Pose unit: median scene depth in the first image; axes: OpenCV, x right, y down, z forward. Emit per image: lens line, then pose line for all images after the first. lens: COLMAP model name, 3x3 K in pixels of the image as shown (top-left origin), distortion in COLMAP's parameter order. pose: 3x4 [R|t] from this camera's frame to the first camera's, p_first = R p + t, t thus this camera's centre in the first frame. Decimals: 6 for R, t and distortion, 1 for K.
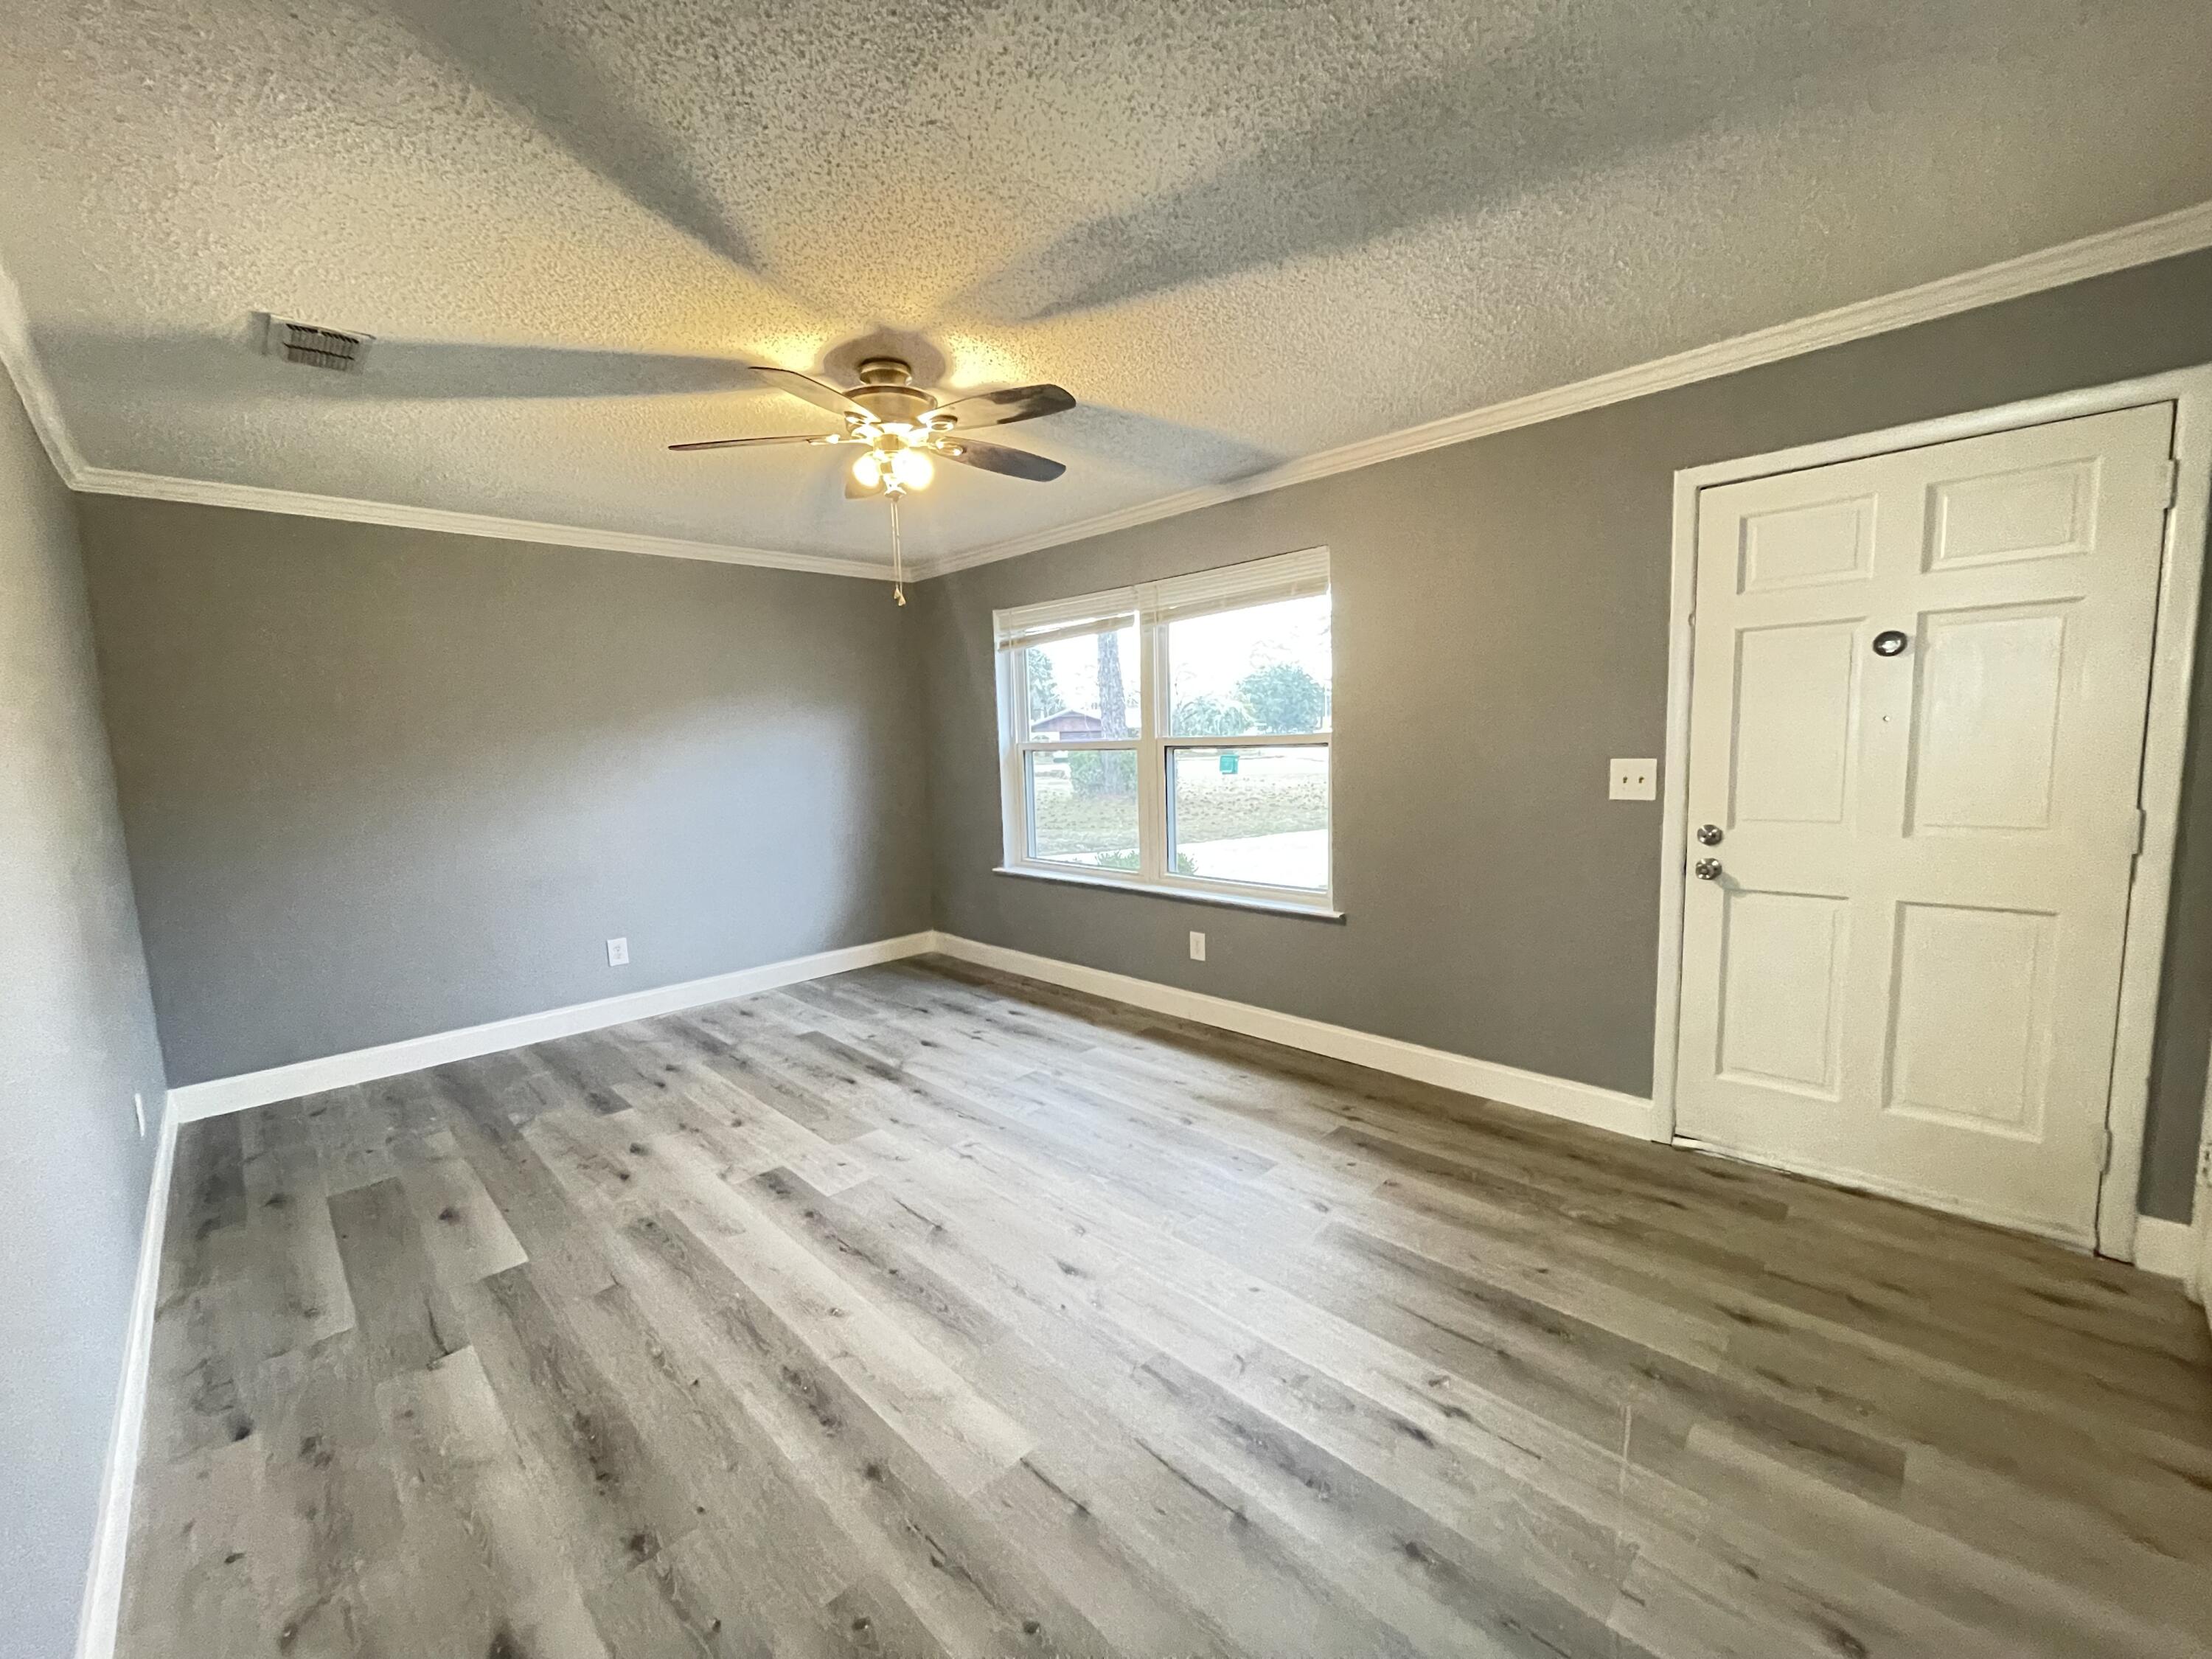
lens RADIAL K [[894.0, 0, 1109.7], [0, 894.0, 838.6], [0, 0, 1]] dist [0.001021, -0.000021]
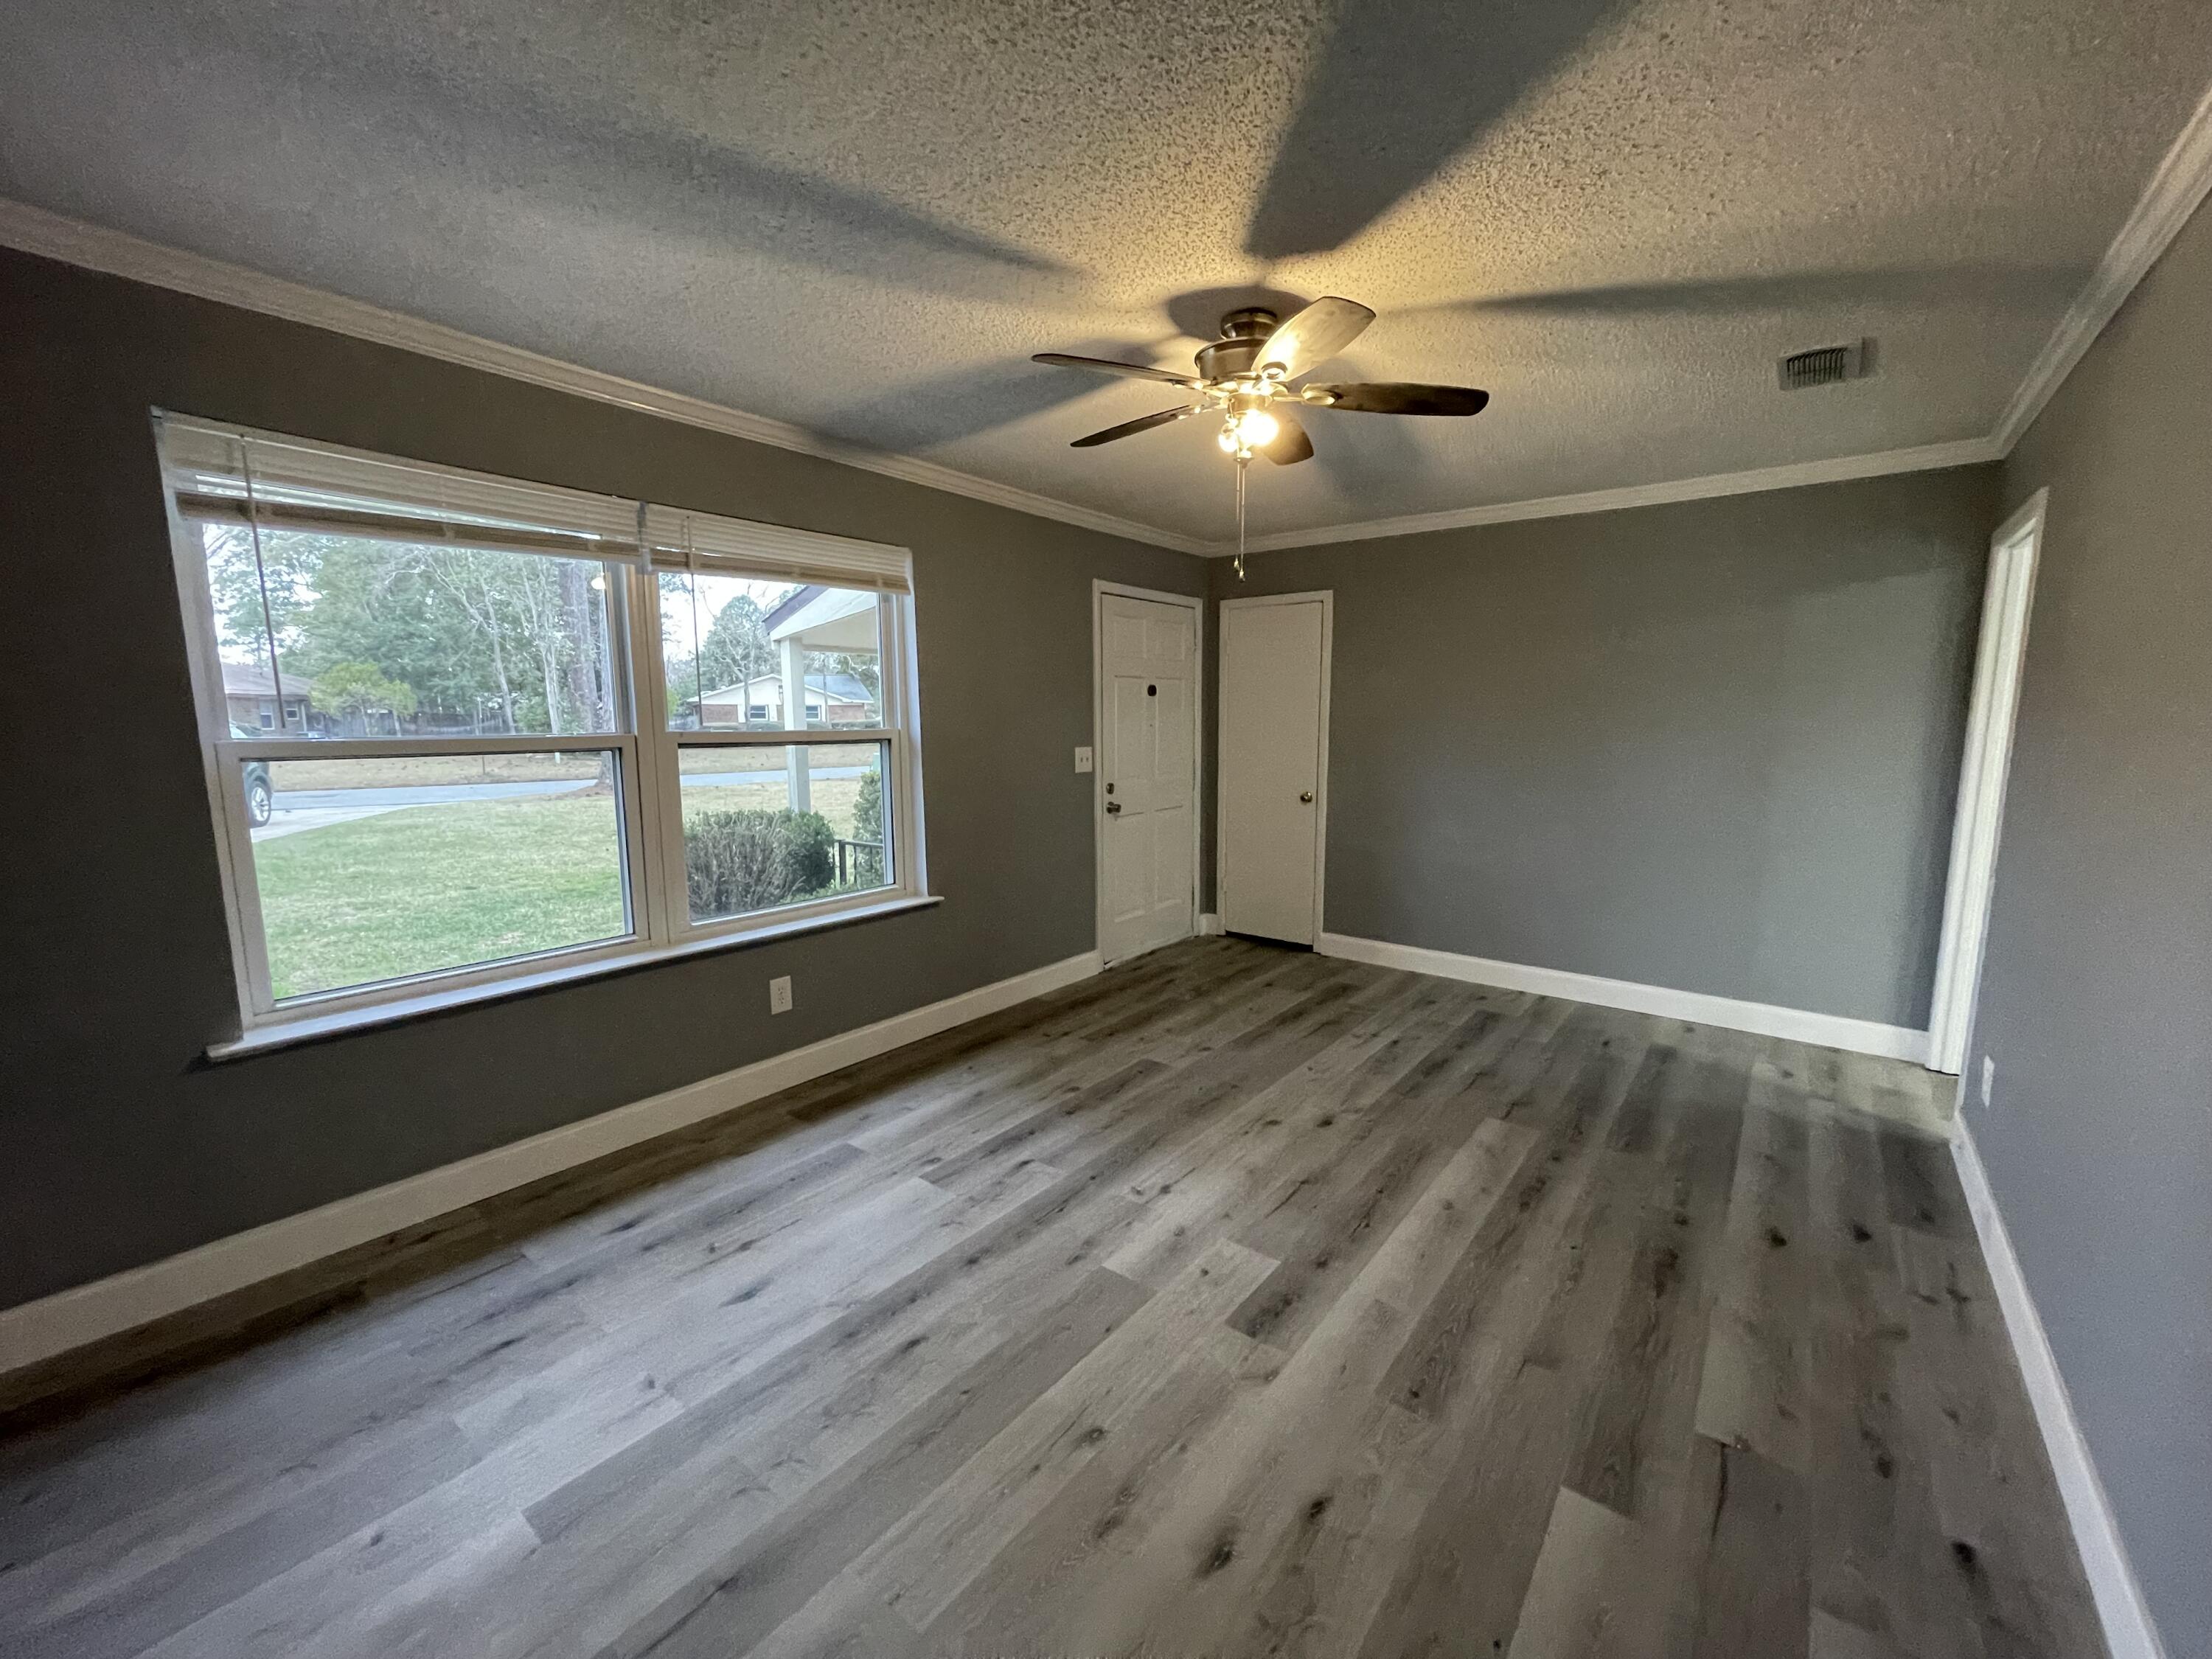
lens RADIAL K [[888.8, 0, 1105.4], [0, 888.8, 846.4], [0, 0, 1]] dist [0.011238, -0.006213]
pose [[-0.119839, -0.113401, 0.986295, -1.025864], [0.121884, 0.984259, 0.127977, -0.111480], [-0.985283, 0.135550, -0.104131, 1.132358]]
